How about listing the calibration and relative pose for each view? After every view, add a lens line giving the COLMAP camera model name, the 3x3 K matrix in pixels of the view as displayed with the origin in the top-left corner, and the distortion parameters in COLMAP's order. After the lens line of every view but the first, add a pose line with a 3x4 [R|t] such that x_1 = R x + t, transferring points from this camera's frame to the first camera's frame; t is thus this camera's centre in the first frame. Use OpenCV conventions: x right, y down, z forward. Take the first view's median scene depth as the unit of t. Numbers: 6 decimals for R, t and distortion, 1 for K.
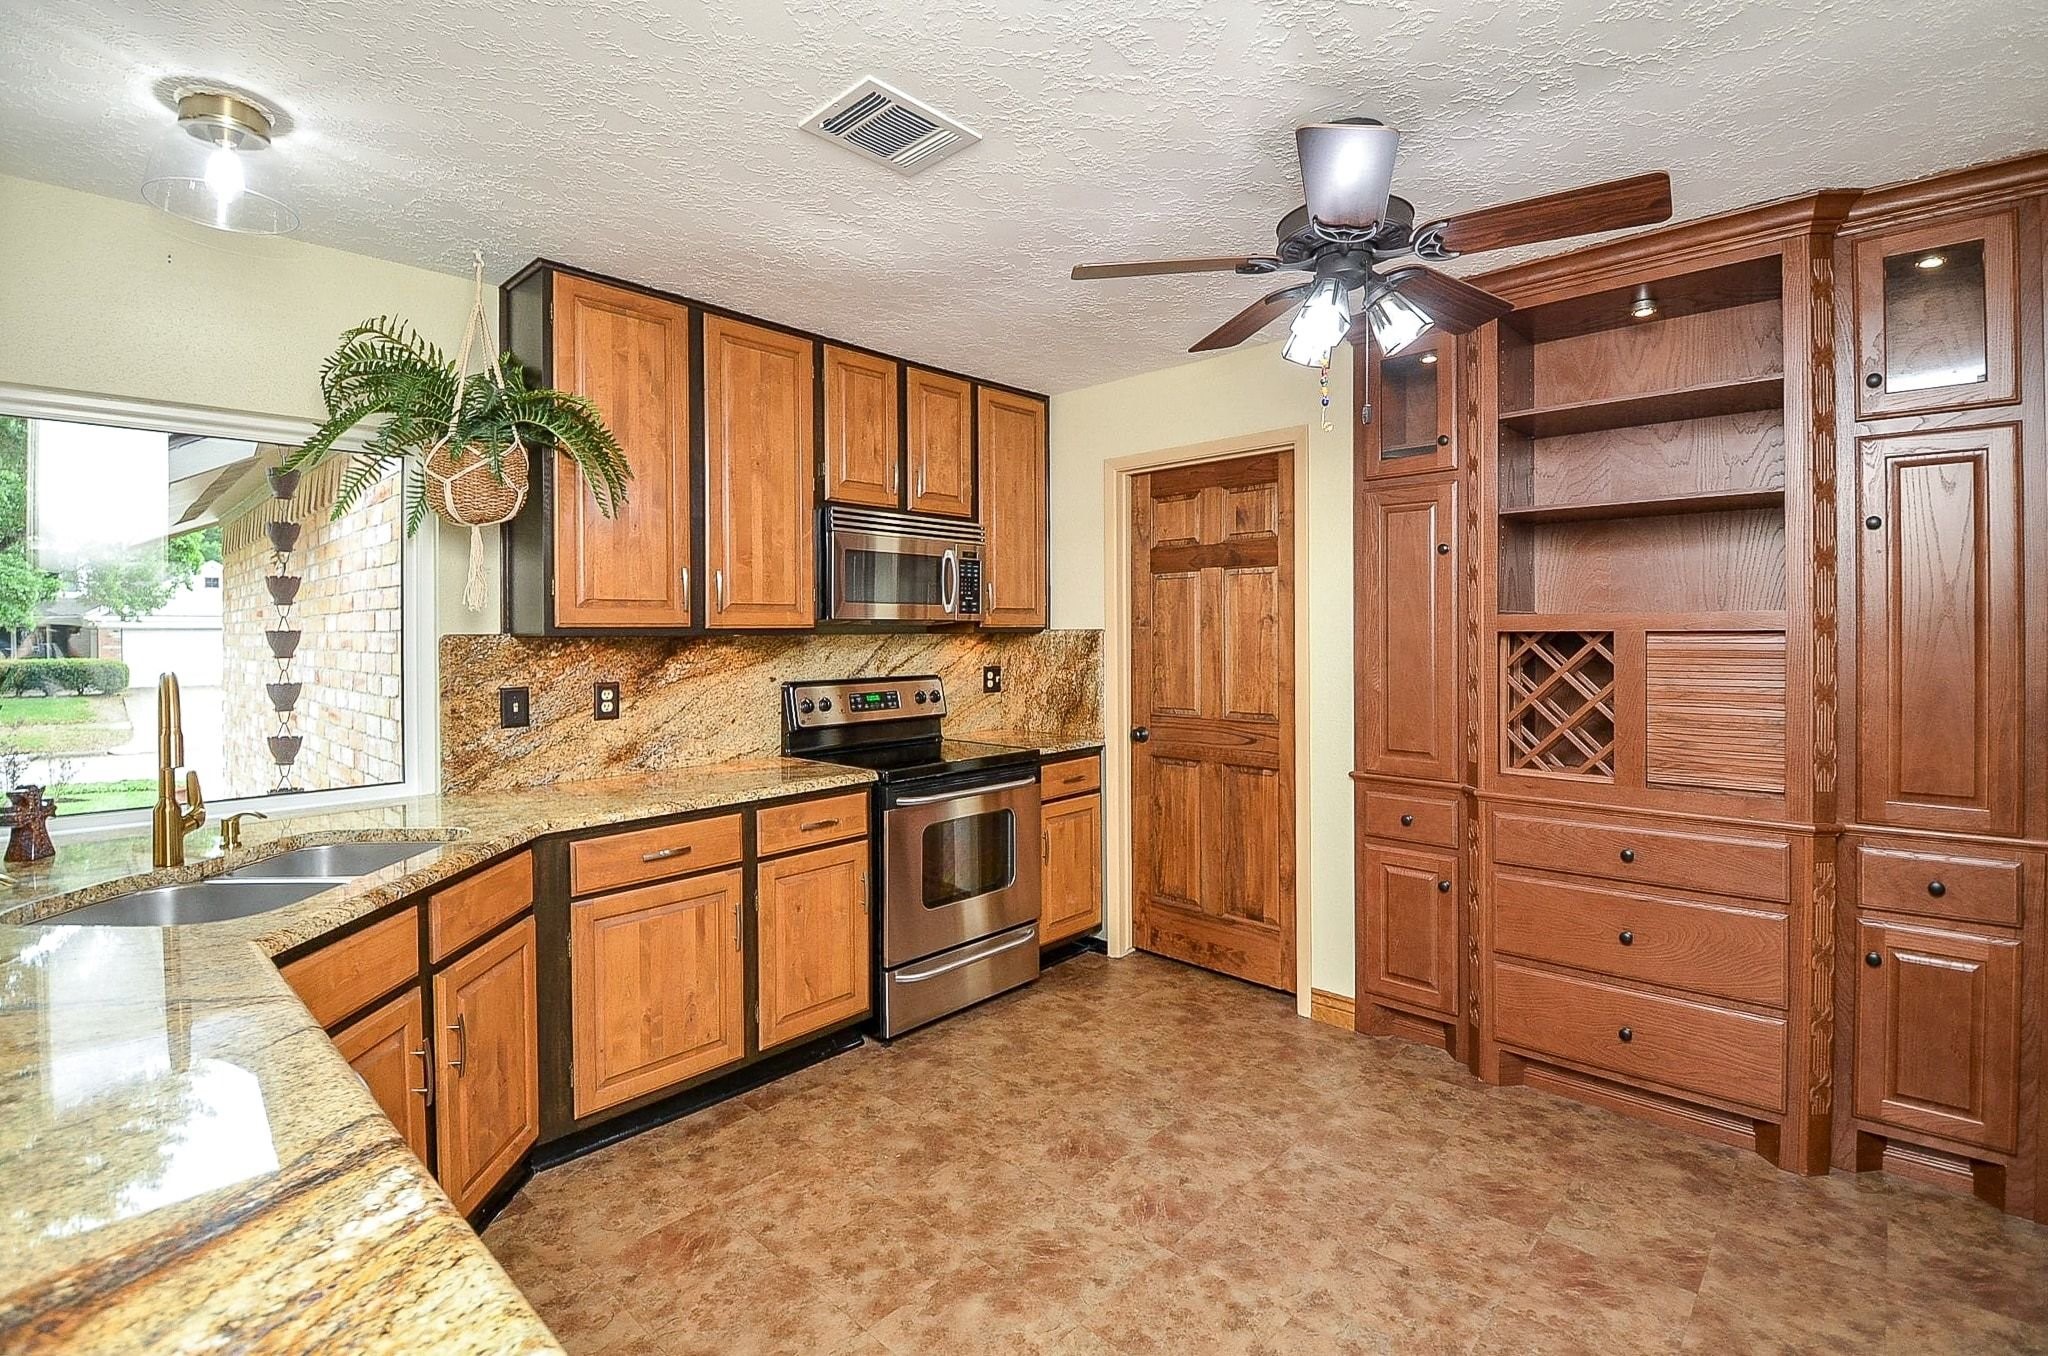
lens RADIAL K [[939.4, 0, 1023.3], [0, 939.4, 633.7], [0, 0, 1]] dist [0.032609, -0.049768]
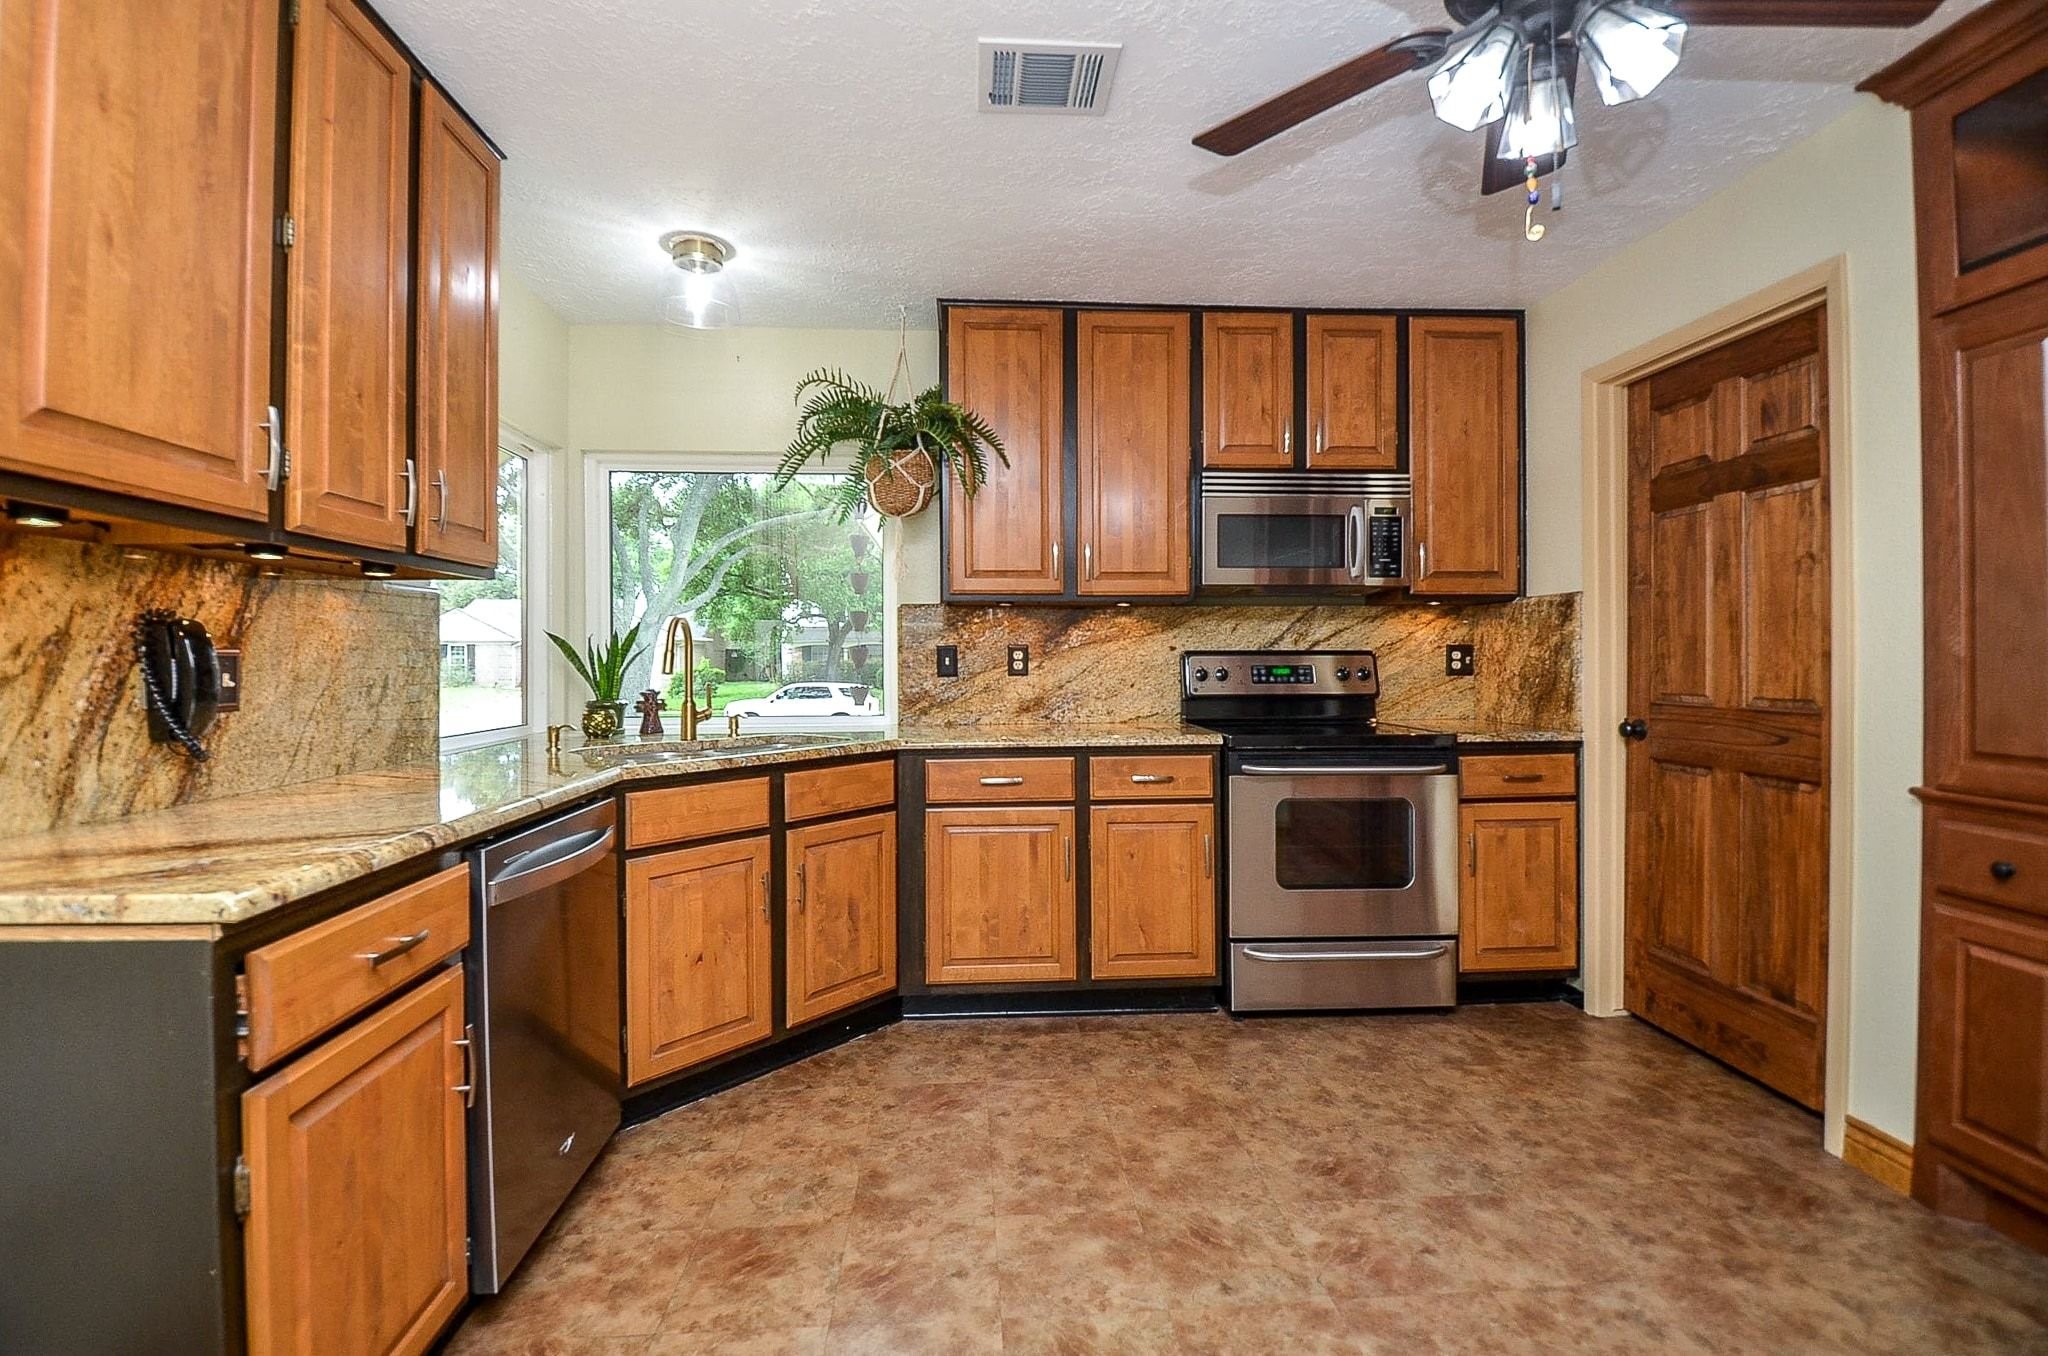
lens RADIAL K [[919.2, 0, 1016.0], [0, 919.2, 655.2], [0, 0, 1]] dist [0.029626, -0.037670]
pose [[0.724026, 0.002334, -0.689769, 0.323616], [-0.005058, 0.999985, -0.001926, 0.061351], [0.689754, 0.004883, 0.724027, 0.146110]]
